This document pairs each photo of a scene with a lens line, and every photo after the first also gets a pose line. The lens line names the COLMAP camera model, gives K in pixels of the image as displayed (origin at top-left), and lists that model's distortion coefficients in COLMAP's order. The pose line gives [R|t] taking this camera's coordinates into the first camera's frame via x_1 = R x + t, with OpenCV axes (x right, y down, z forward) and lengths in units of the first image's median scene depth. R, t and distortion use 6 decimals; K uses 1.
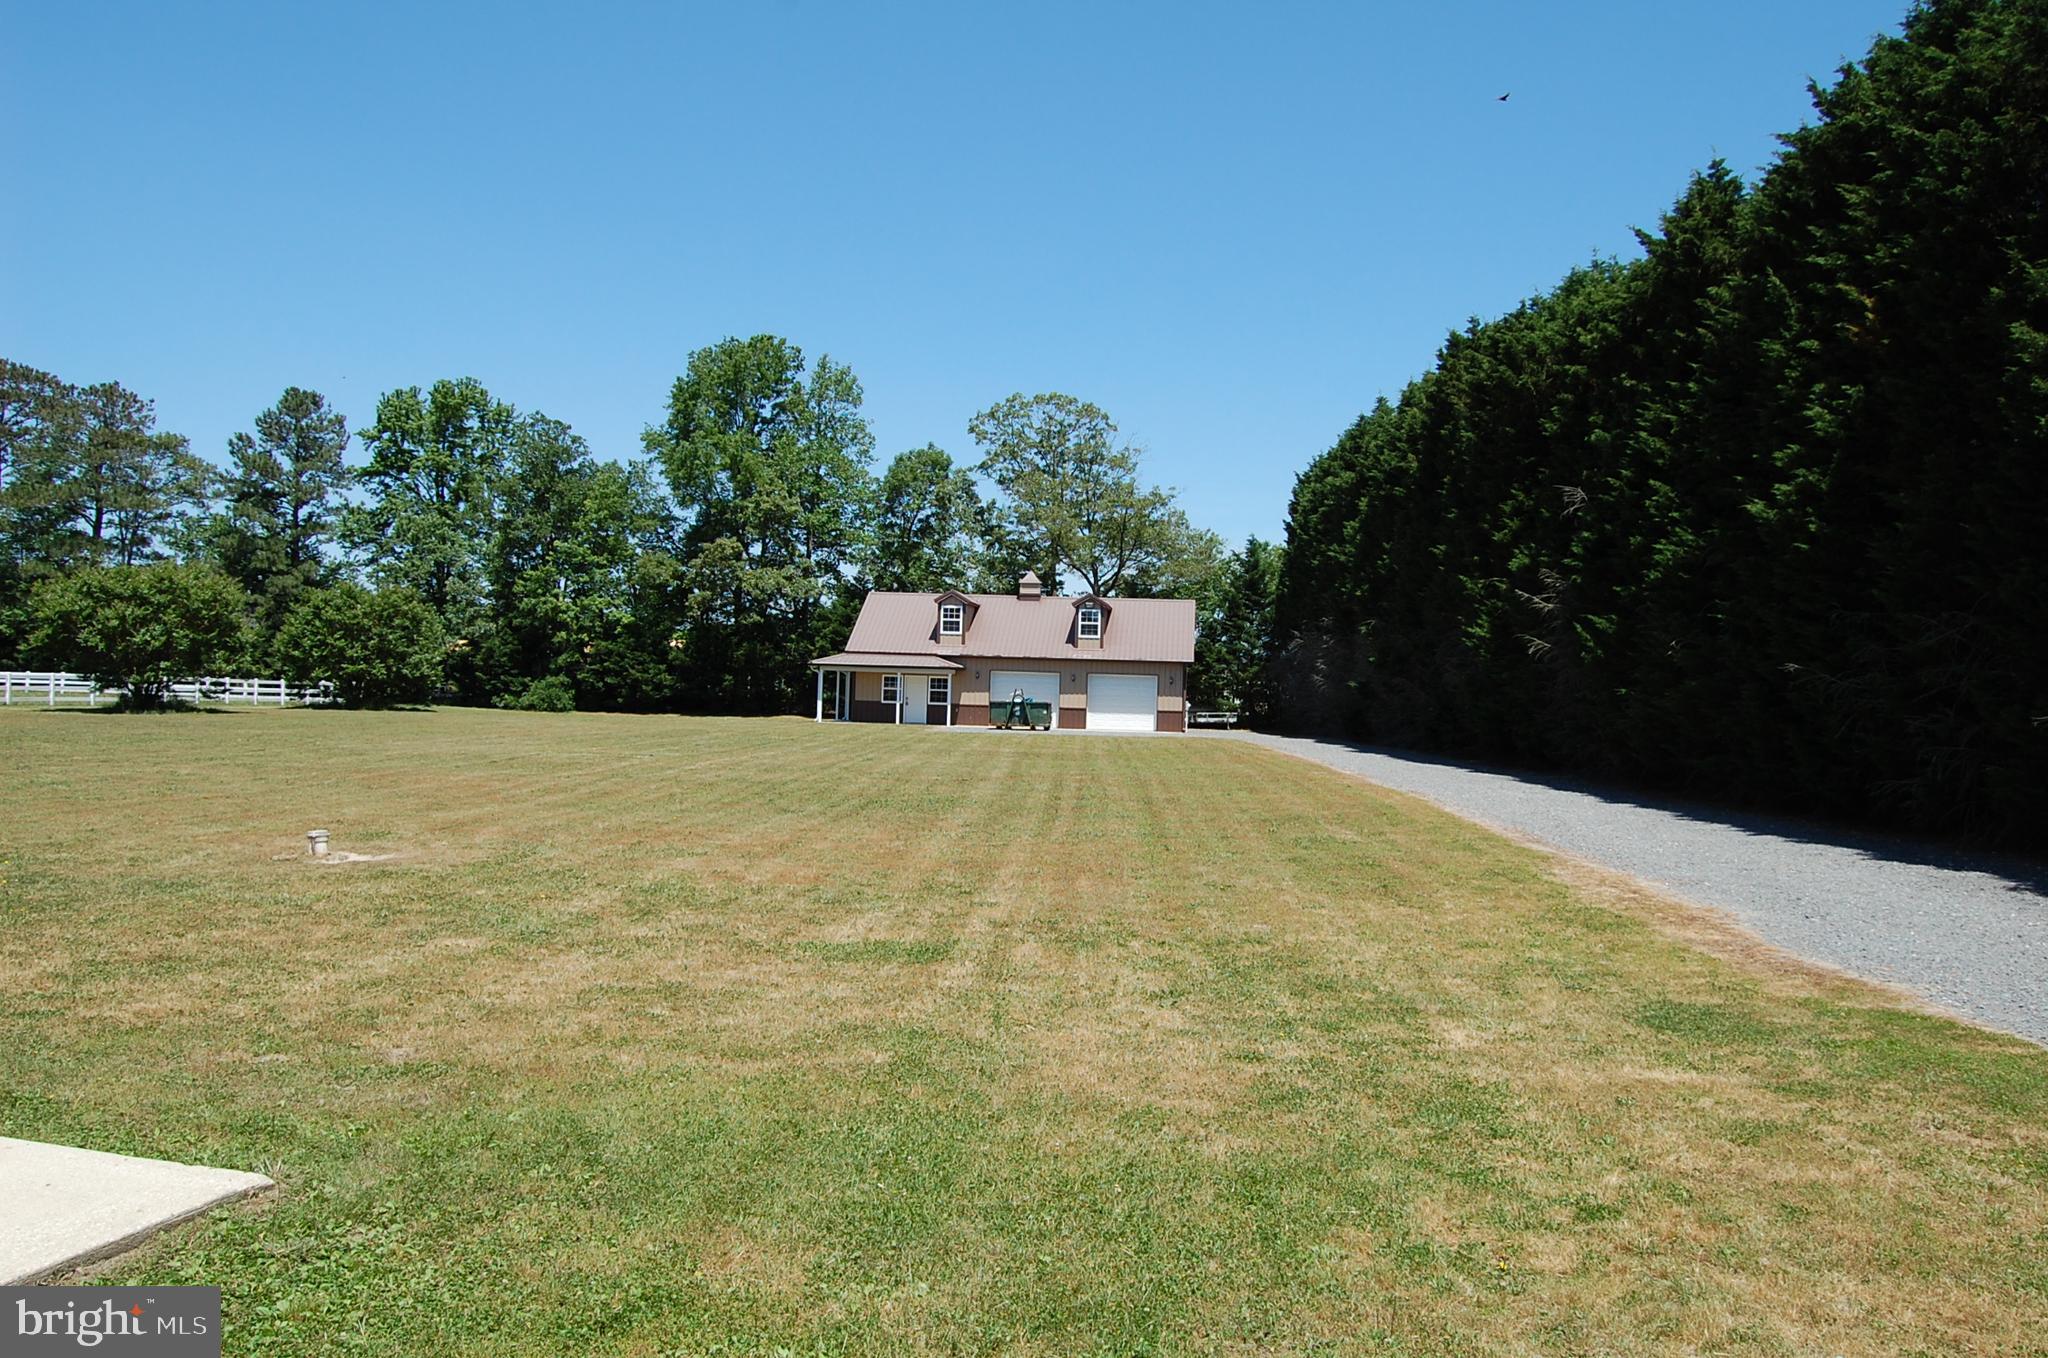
lens RADIAL K [[1635.6, 0, 1042.1], [0, 1635.6, 662.0], [0, 0, 1]] dist [-0.041524, -0.001785]
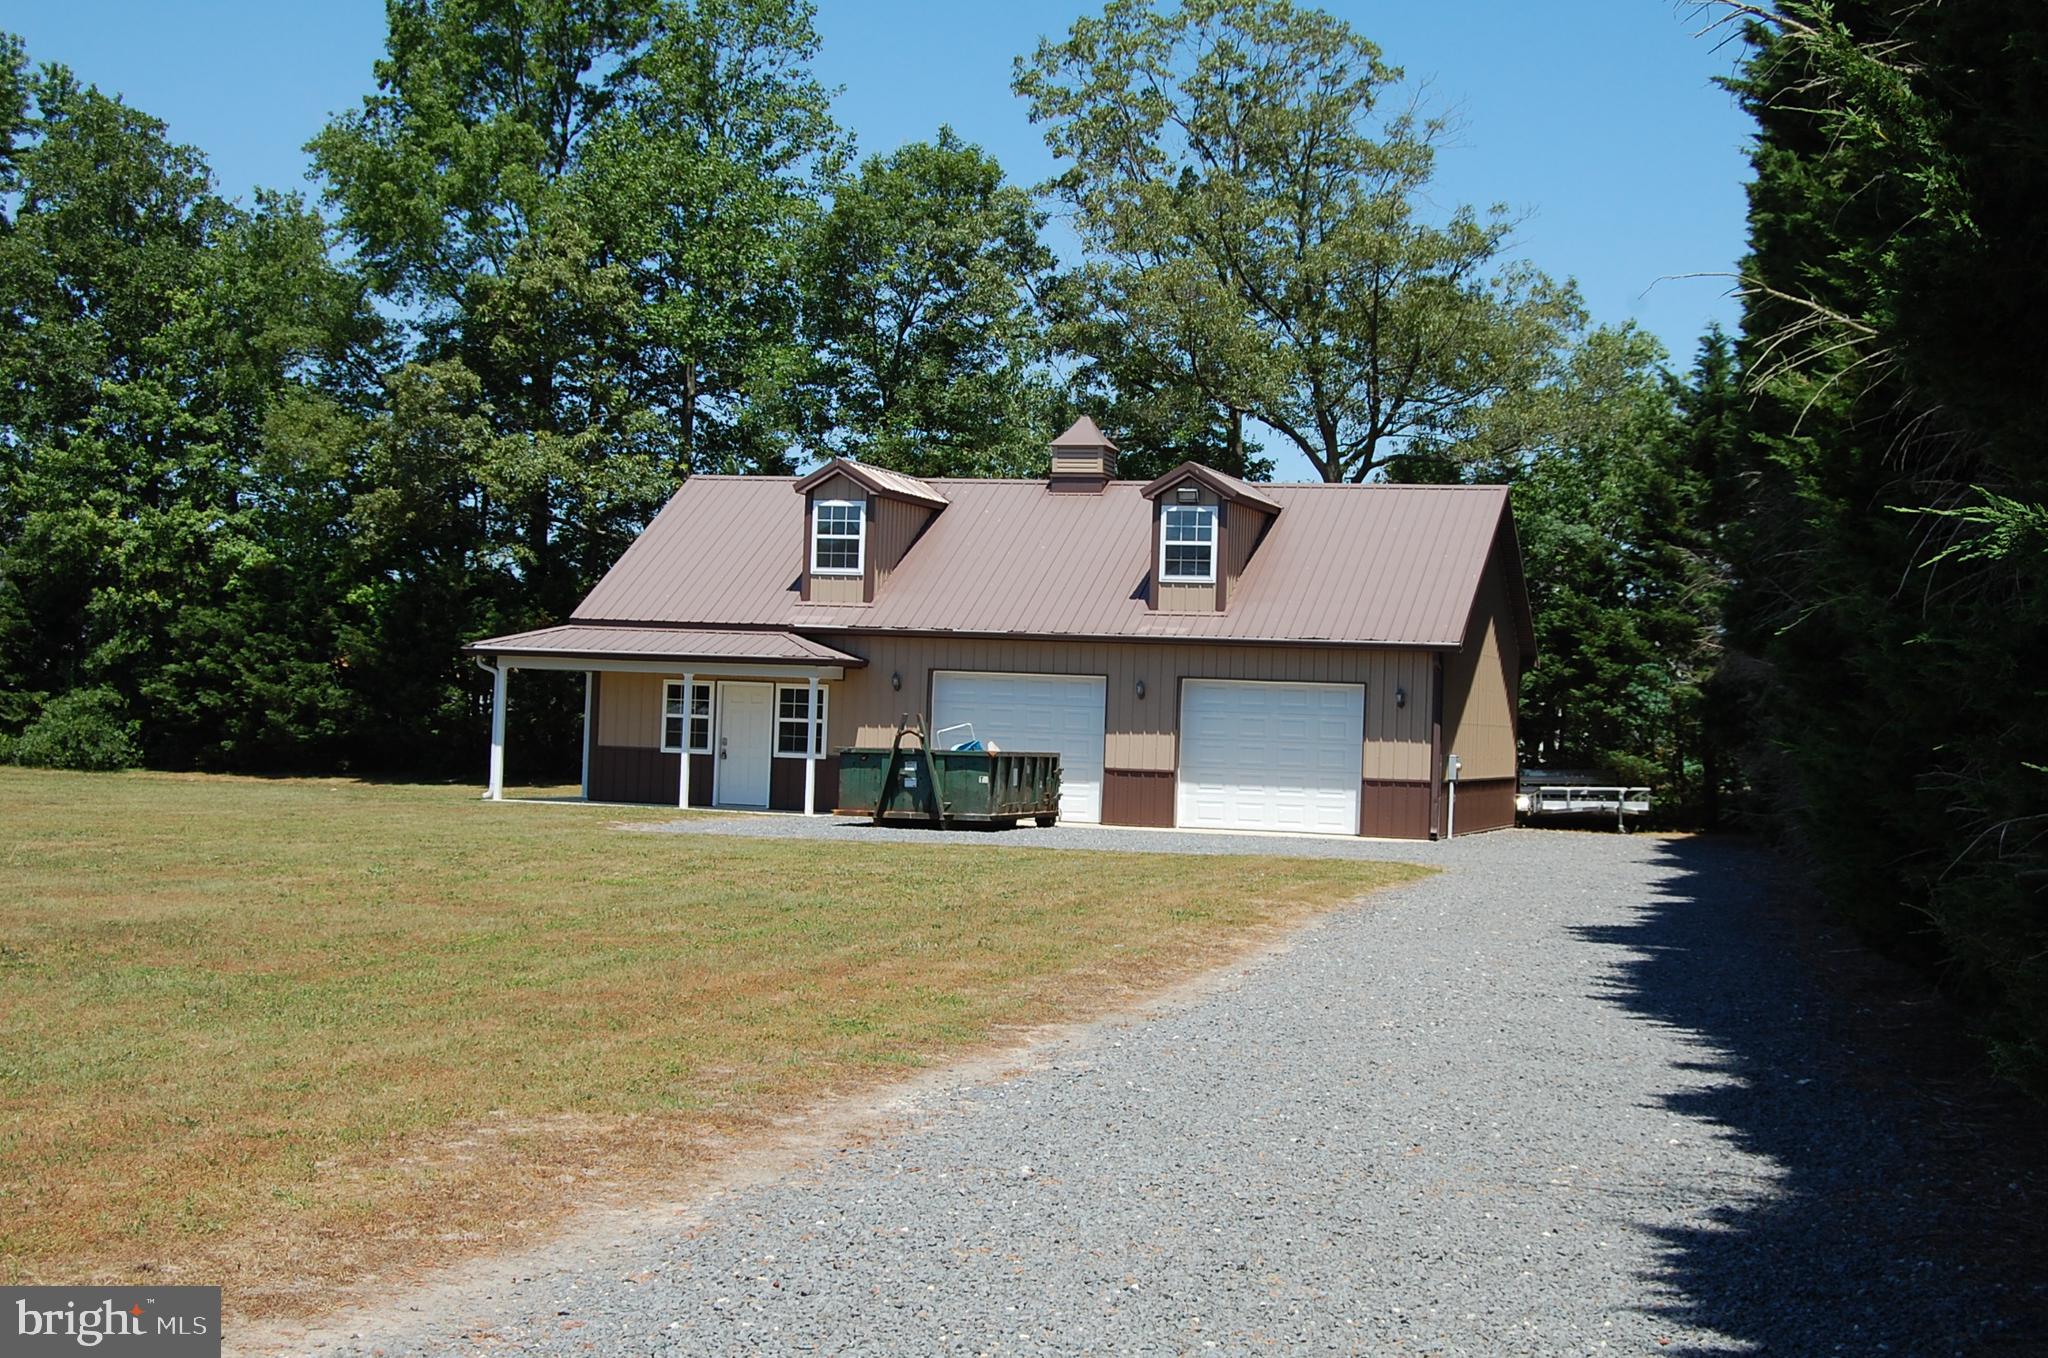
lens RADIAL K [[2996.9, 0, 1017.2], [0, 2996.9, 733.5], [0, 0, 1]] dist [-0.031535, 0.000000]
pose [[0.979608, 0.006725, -0.200804, 0.126927], [-0.003890, 0.999887, 0.014510, 0.009814], [0.200878, -0.013433, 0.979524, 0.319546]]
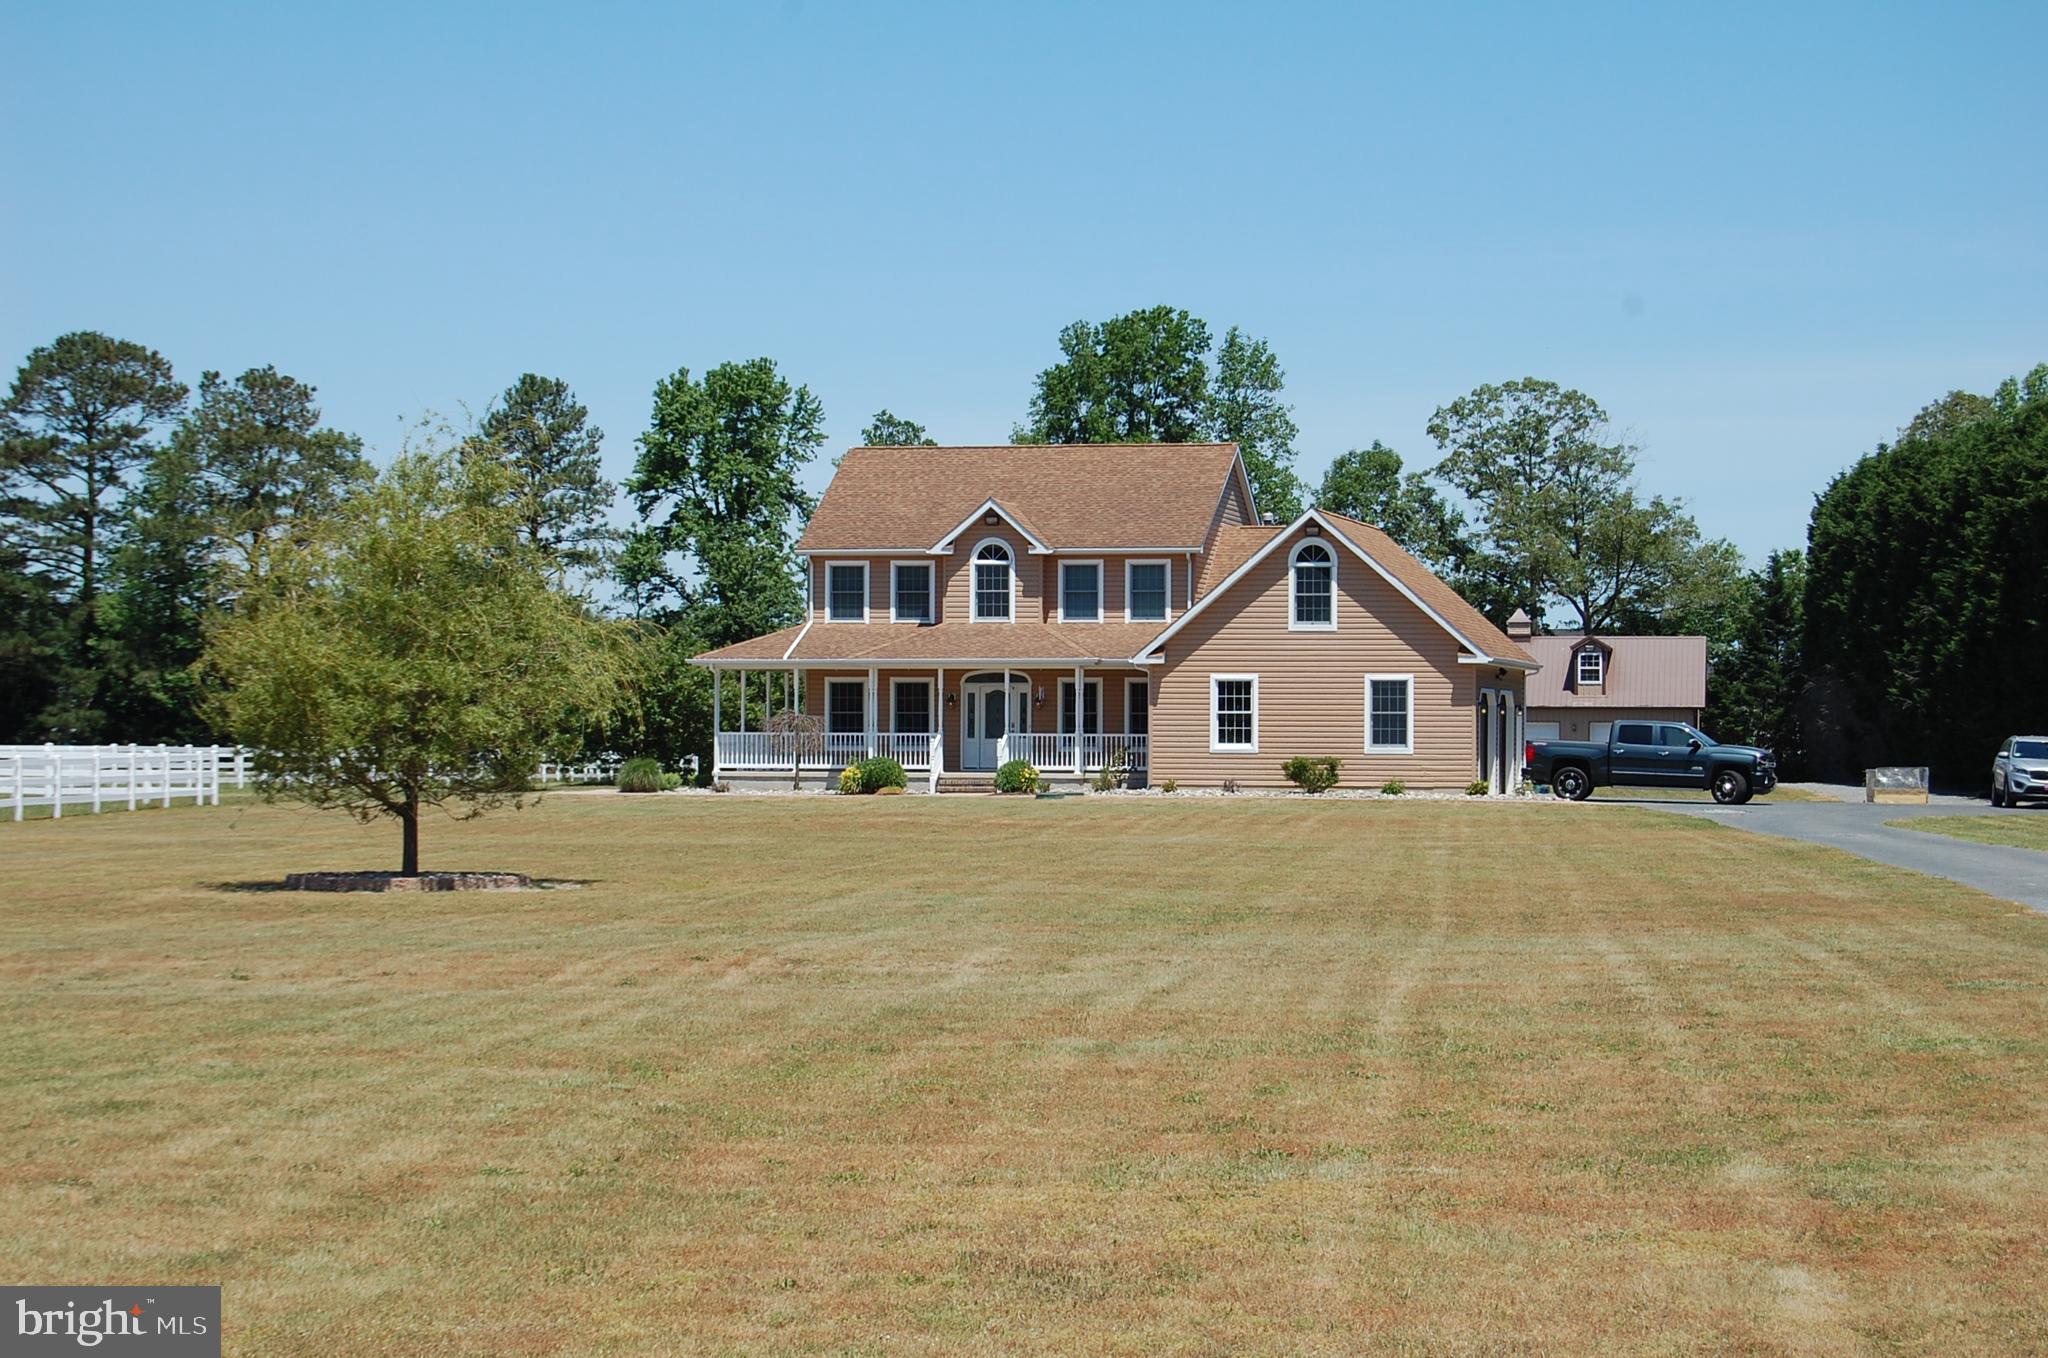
lens RADIAL K [[4607.4, 0, 1023.7], [0, 4607.4, 681.2], [0, 0, 1]] dist [0.020168, 0.000000]
pose [[0.997490, -0.025572, -0.066032, -0.117084], [0.025660, 0.999671, 0.000477, -0.025348], [0.065998, -0.002170, 0.997817, -1.600842]]
